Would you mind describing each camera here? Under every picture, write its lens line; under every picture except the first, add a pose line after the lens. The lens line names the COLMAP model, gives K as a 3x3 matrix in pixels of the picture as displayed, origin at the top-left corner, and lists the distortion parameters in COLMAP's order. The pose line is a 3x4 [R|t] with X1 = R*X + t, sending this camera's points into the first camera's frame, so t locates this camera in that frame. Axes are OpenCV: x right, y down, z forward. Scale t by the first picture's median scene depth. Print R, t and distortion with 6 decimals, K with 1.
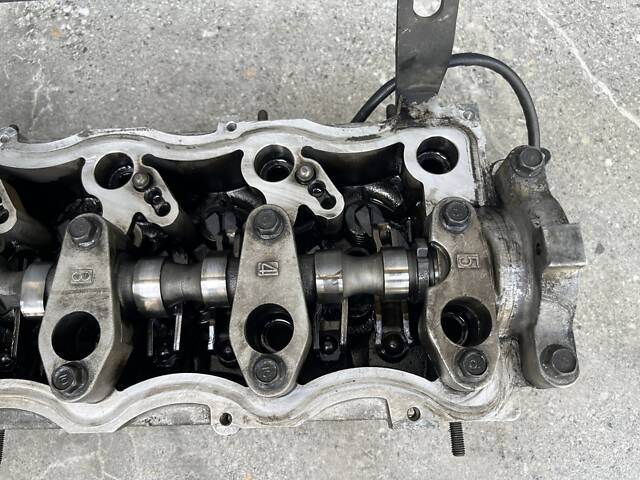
lens RADIAL K [[494.9, 0, 316.5], [0, 494.9, 234.2], [0, 0, 1]] dist [0.046076, -0.103410]
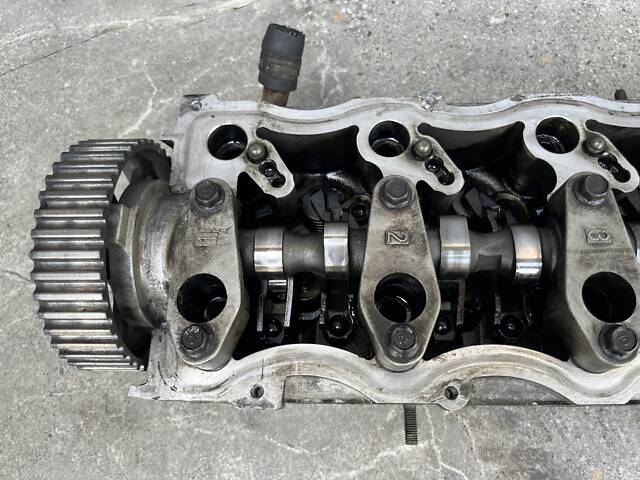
lens RADIAL K [[494.9, 0, 312.6], [0, 494.9, 228.6], [0, 0, 1]] dist [0.046076, -0.103410]
pose [[0.998433, 0.037791, -0.041269, -0.540270], [-0.039898, 0.997877, -0.051480, 0.078440], [0.039236, 0.053046, 0.997821, 0.019829]]
